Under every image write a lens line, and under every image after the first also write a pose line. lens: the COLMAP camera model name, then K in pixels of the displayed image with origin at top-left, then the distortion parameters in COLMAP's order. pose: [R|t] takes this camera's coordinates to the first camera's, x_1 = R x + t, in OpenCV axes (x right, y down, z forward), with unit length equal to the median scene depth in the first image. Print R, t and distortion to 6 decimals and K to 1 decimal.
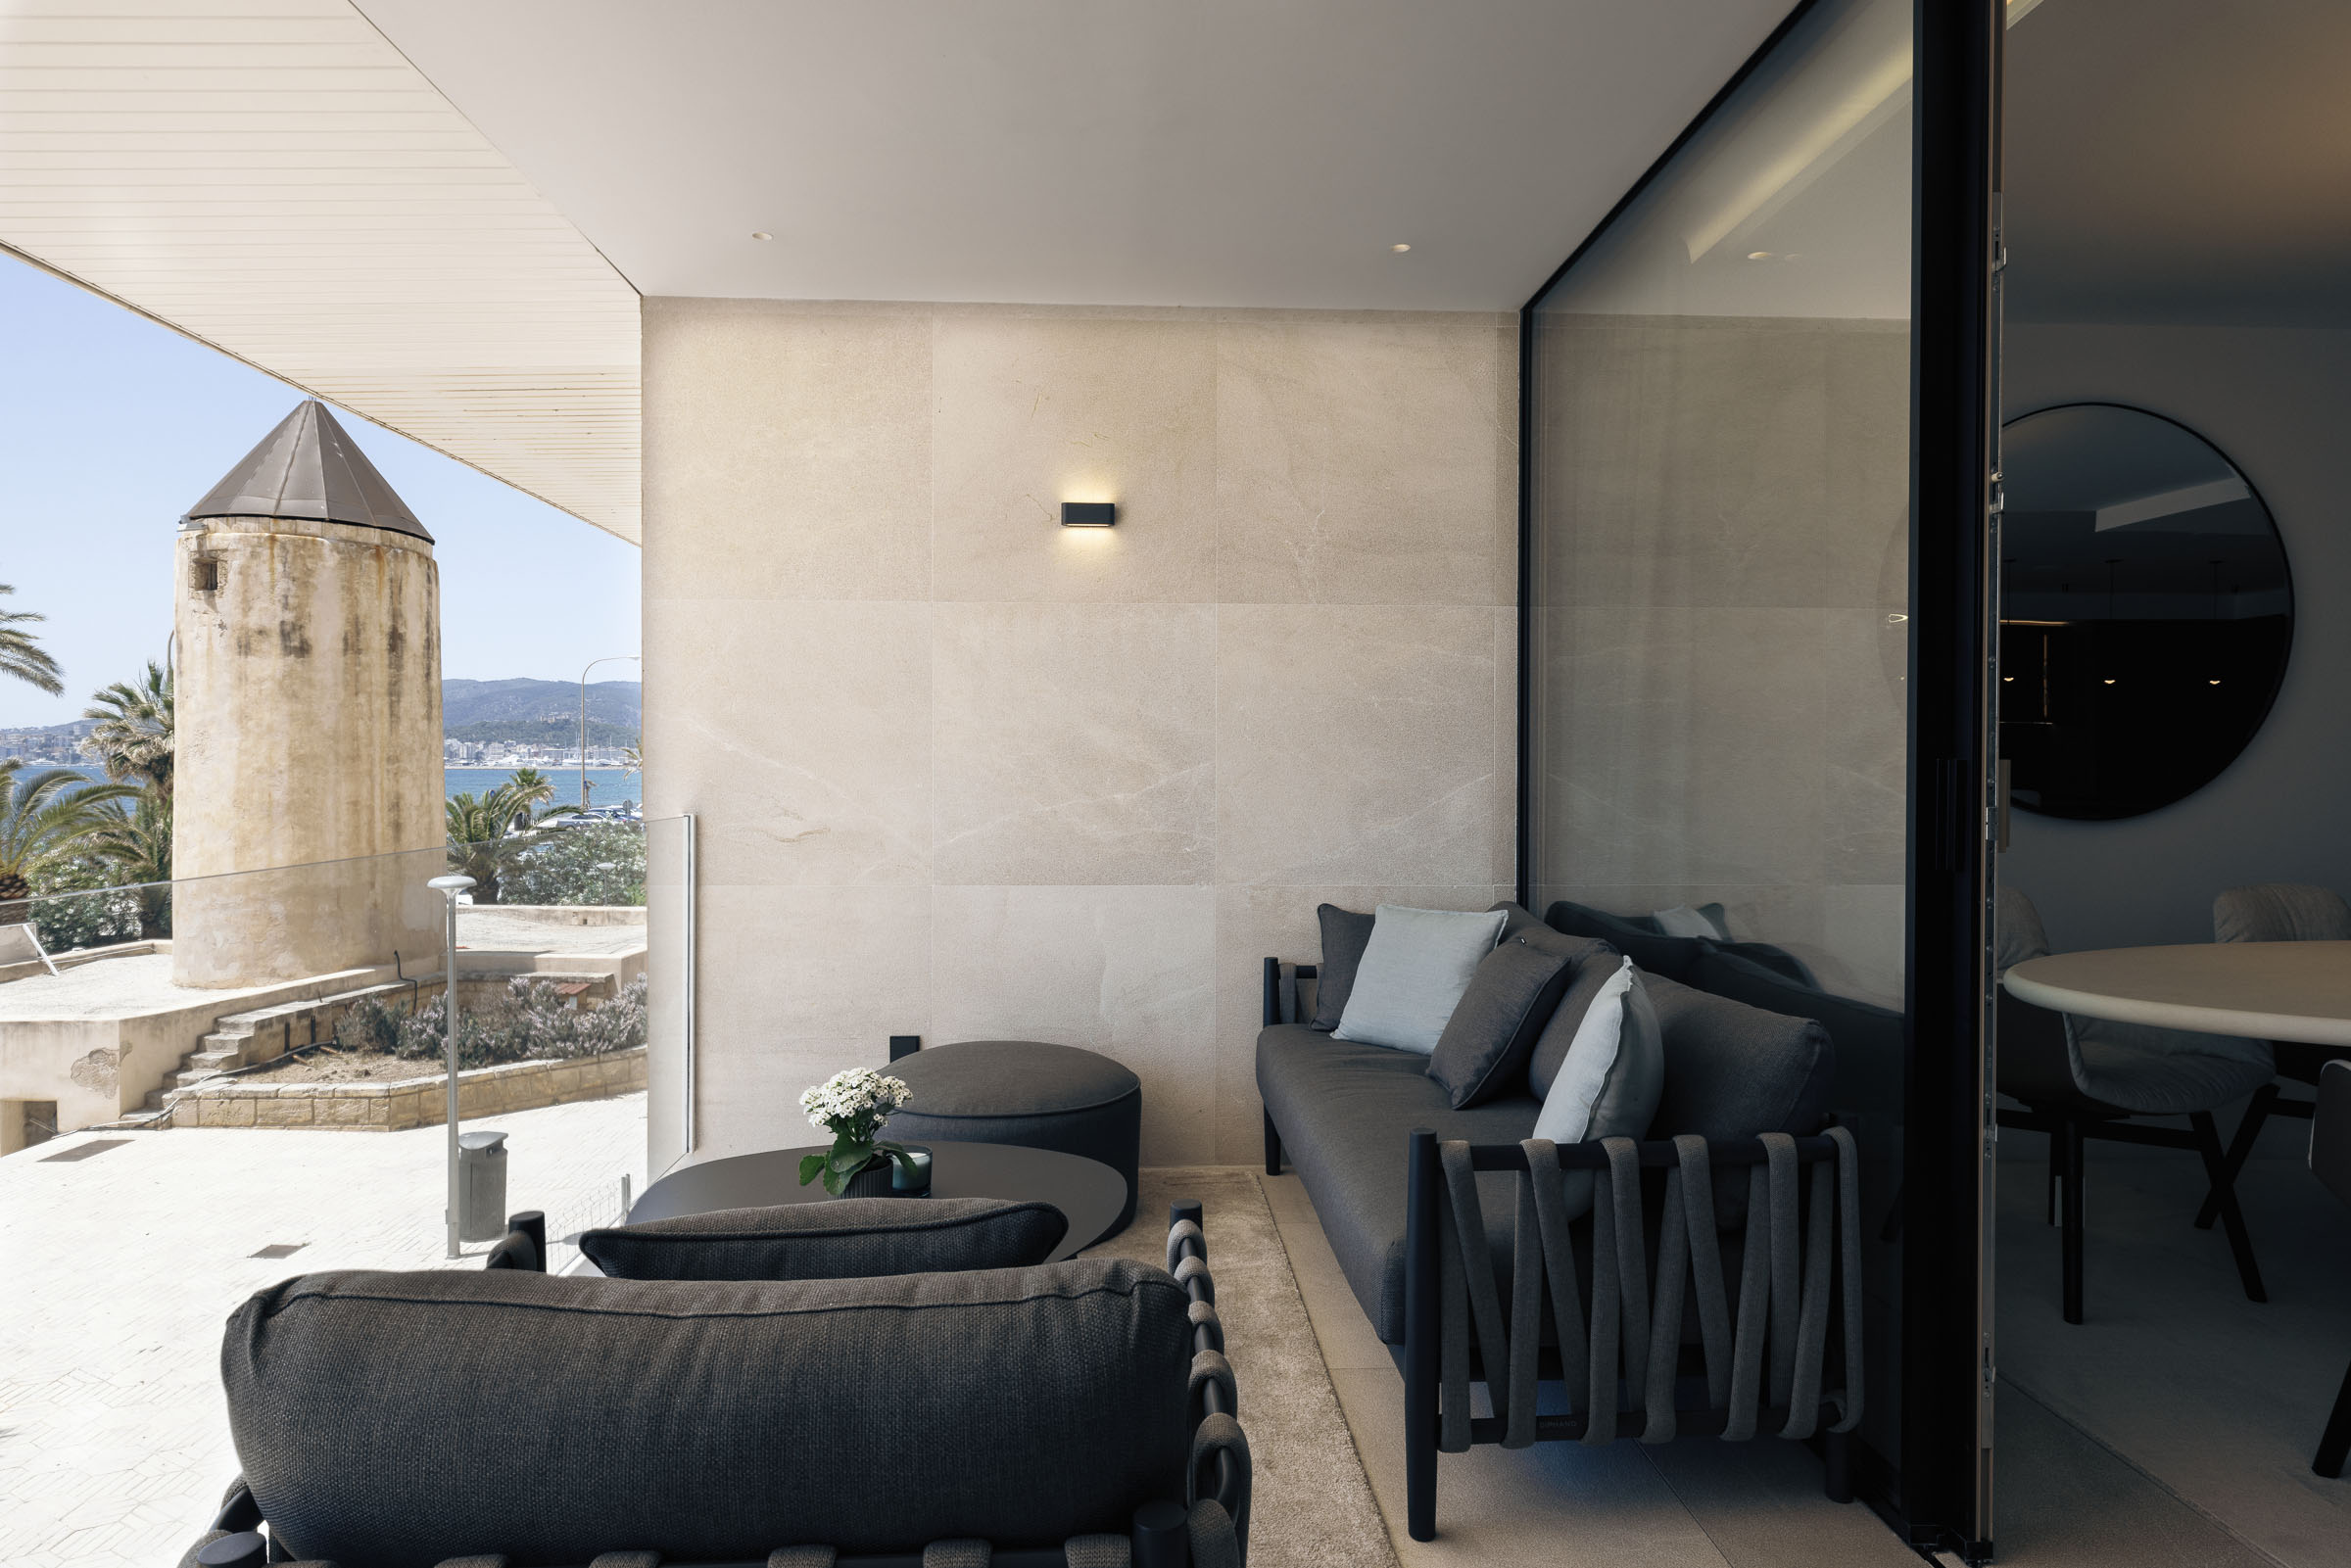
lens RADIAL K [[1305.0, 0, 1164.9], [0, 1305.0, 786.7], [0, 0, 1]] dist [0.004215, 0.001085]
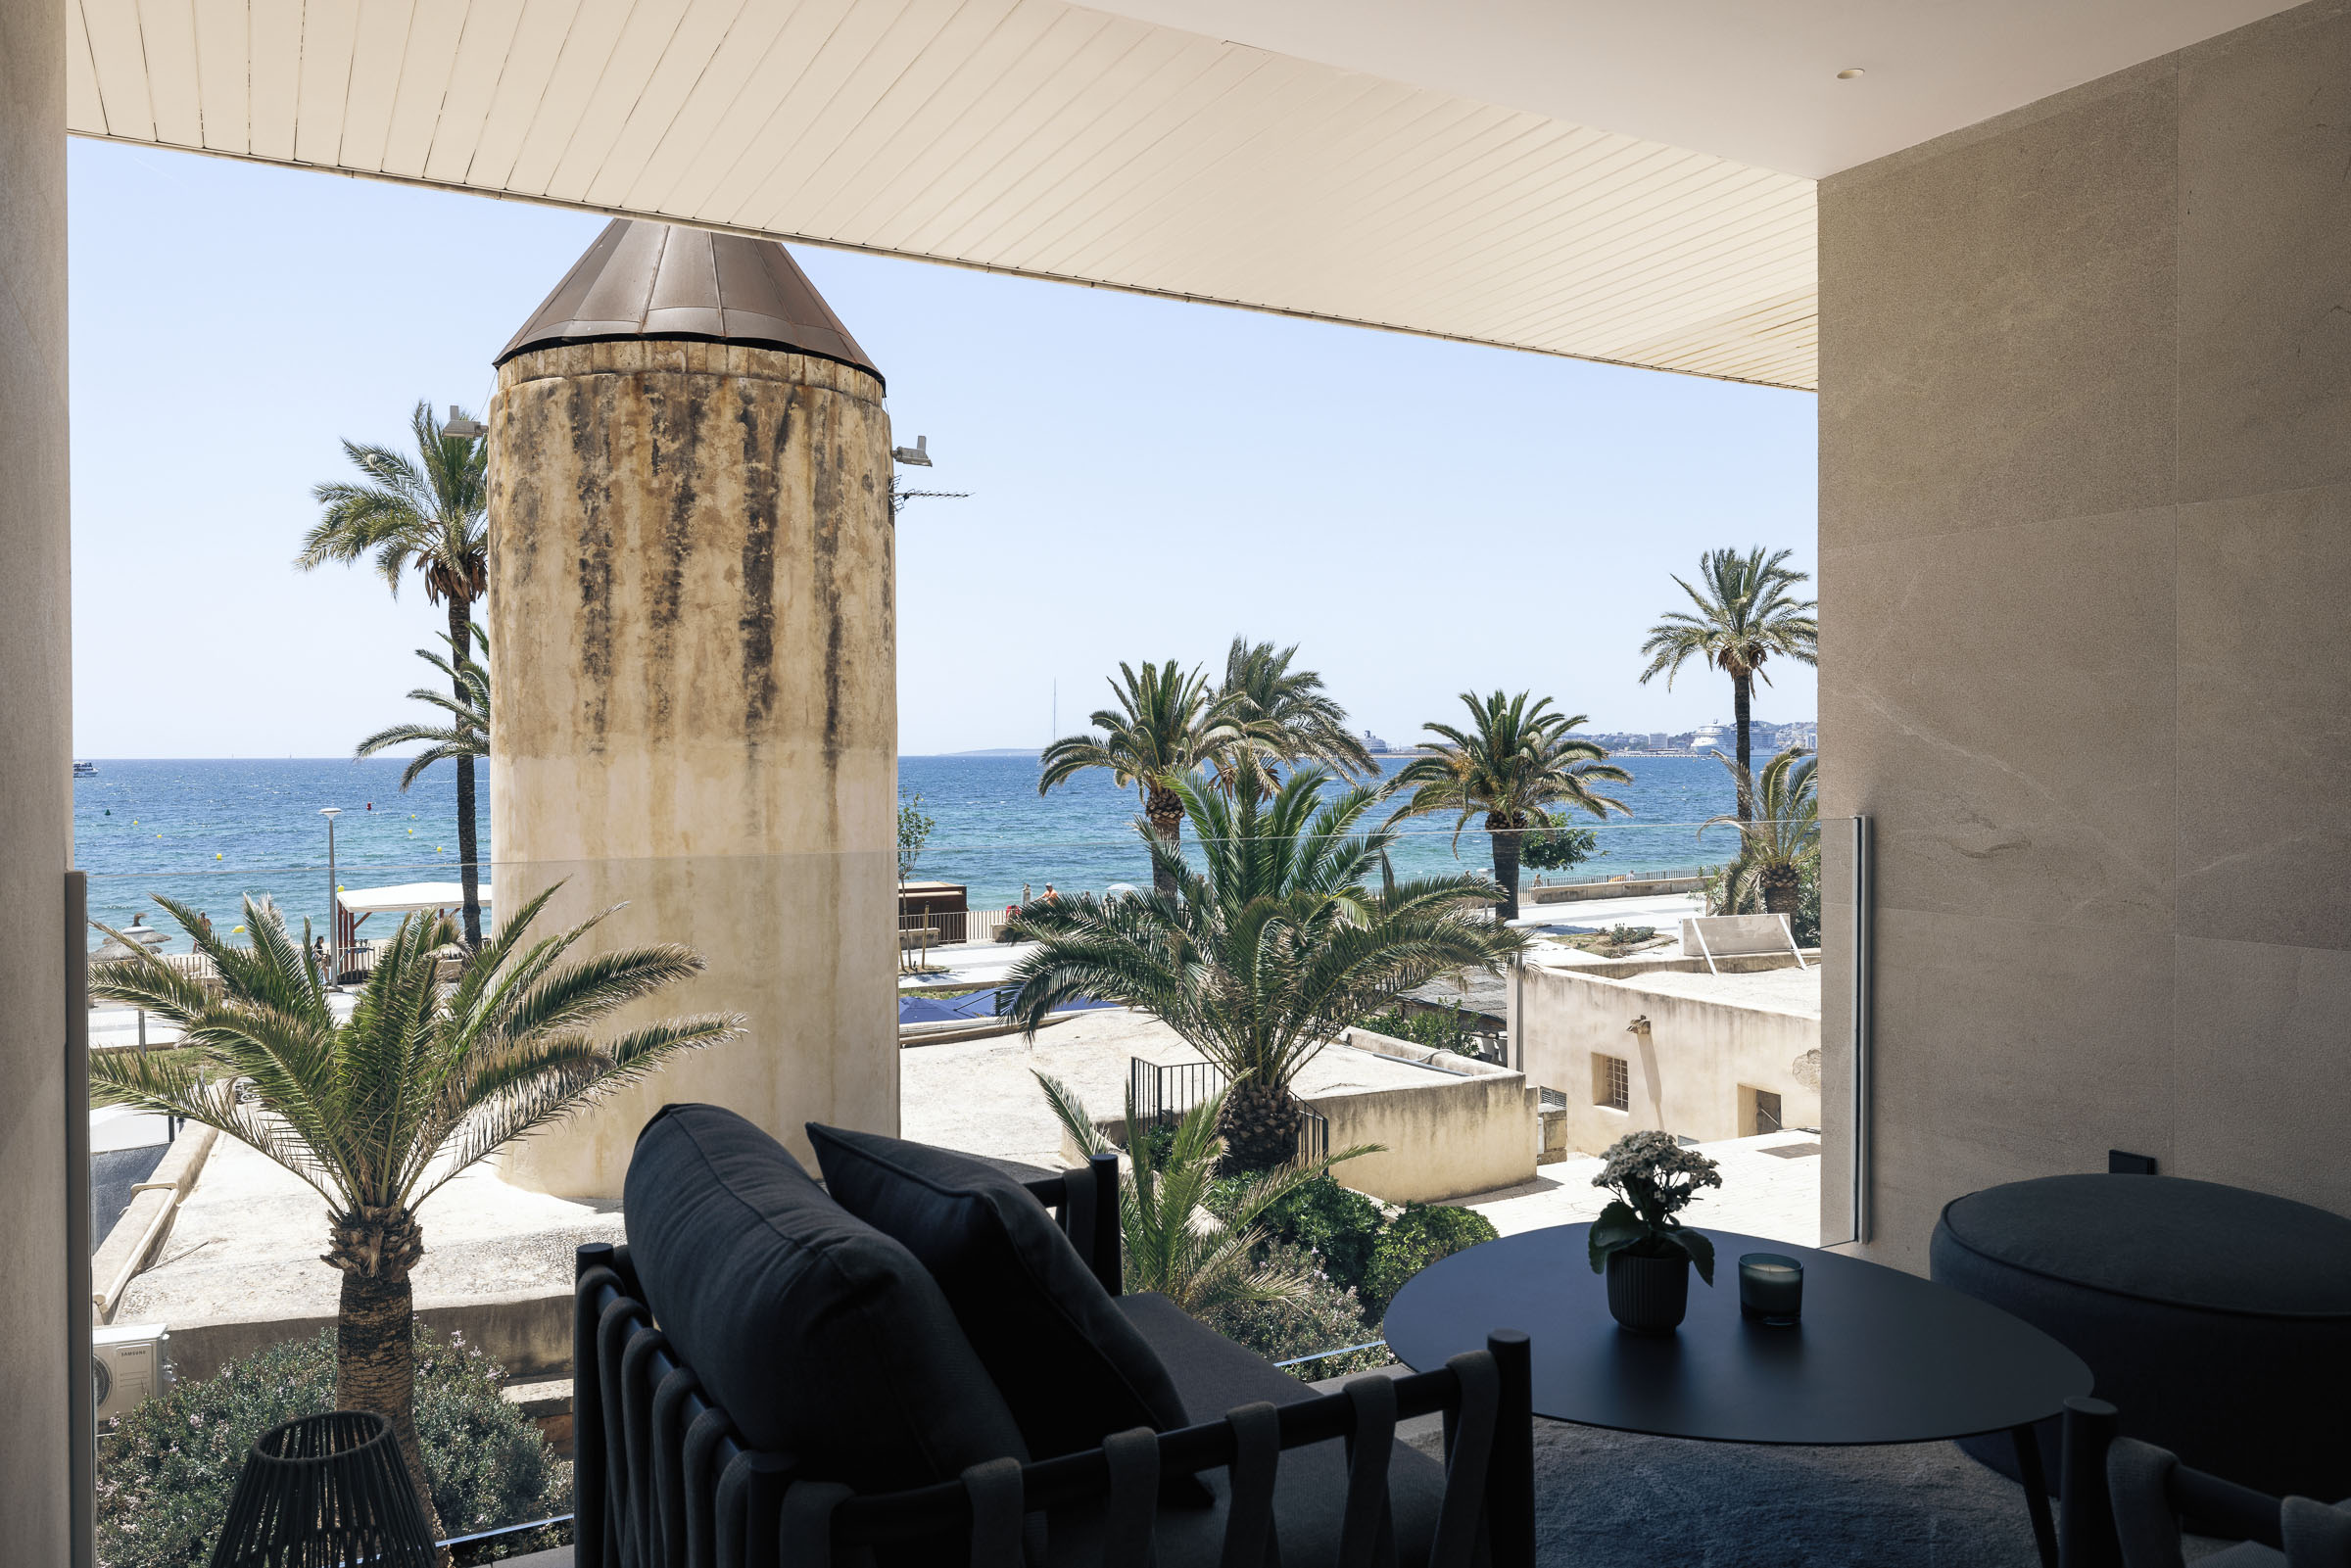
lens RADIAL K [[1652.5, 0, 1159.2], [0, 1652.5, 779.8], [0, 0, 1]] dist [-0.024919, 0.006053]
pose [[0.449816, 0.009808, -0.893068, 0.328732], [-0.009720, 0.999934, 0.006085, -0.002723], [0.893069, 0.005943, 0.449881, 0.168688]]
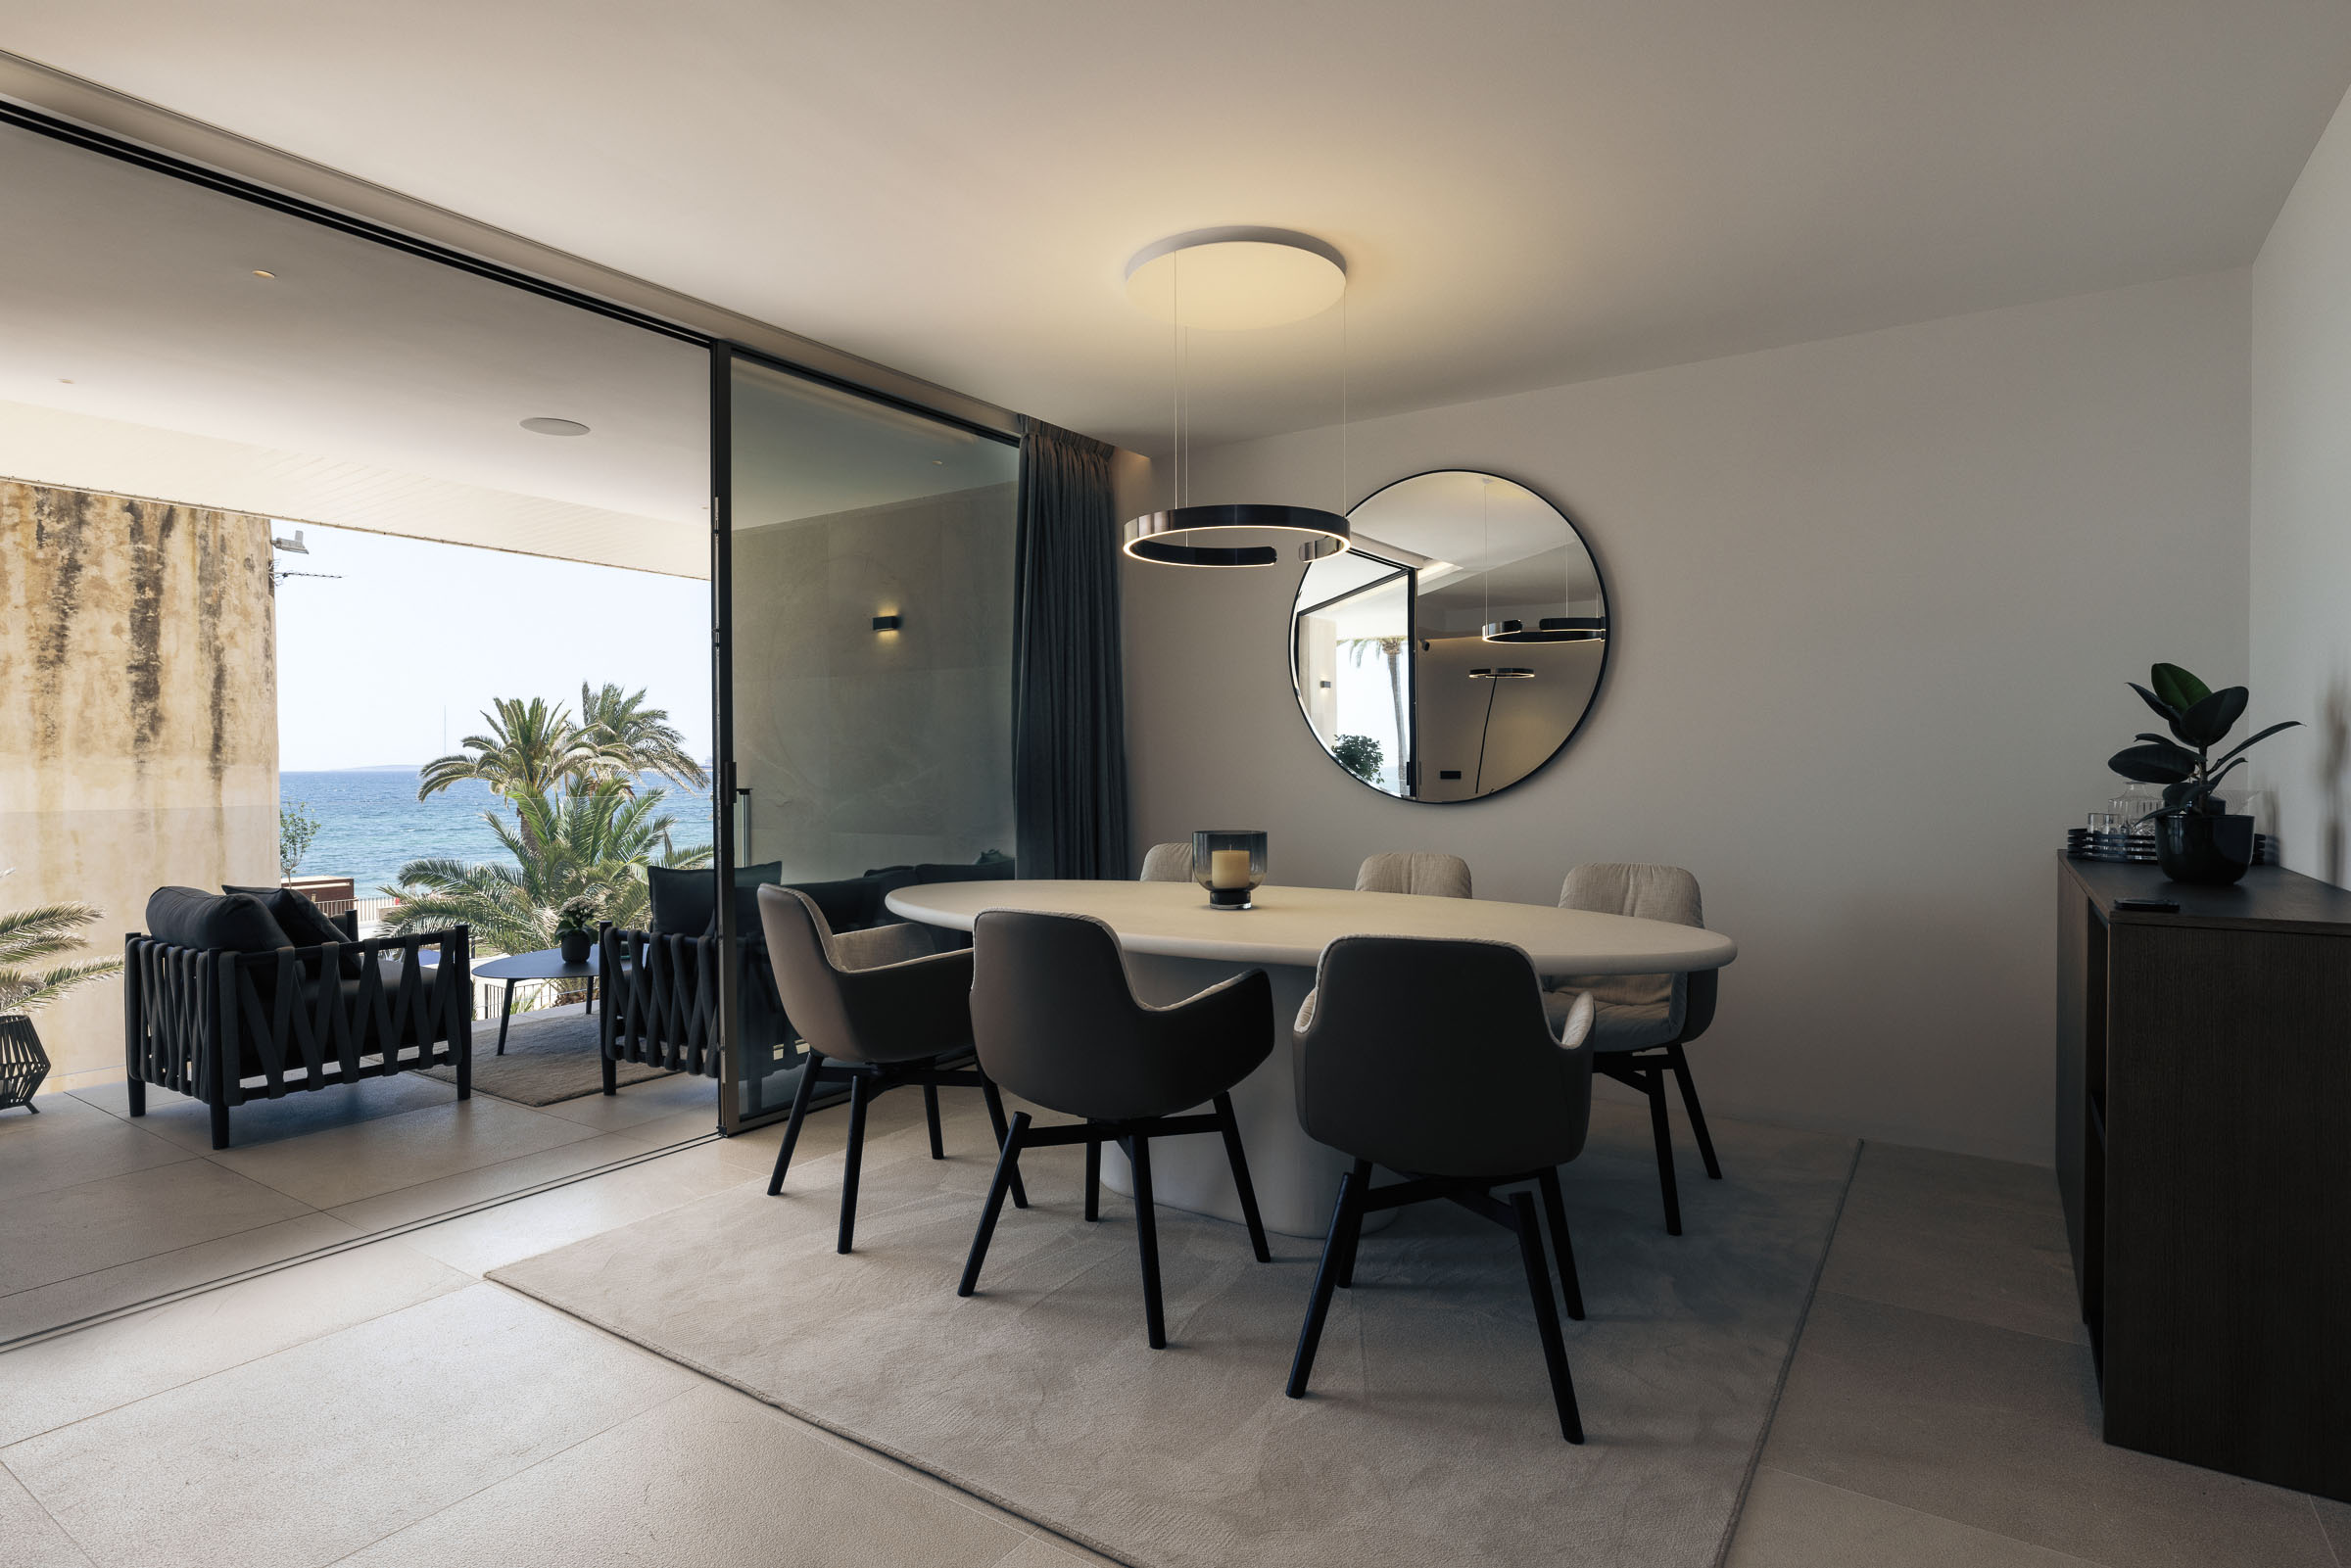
lens RADIAL K [[1214.8, 0, 1180.1], [0, 1214.8, 783.1], [0, 0, 1]] dist [-0.000585, -0.001084]
pose [[0.809836, 0.001661, -0.586654, 1.211630], [-0.002220, 0.999998, -0.000233, 0.005873], [0.586652, 0.001491, 0.809838, -0.090155]]
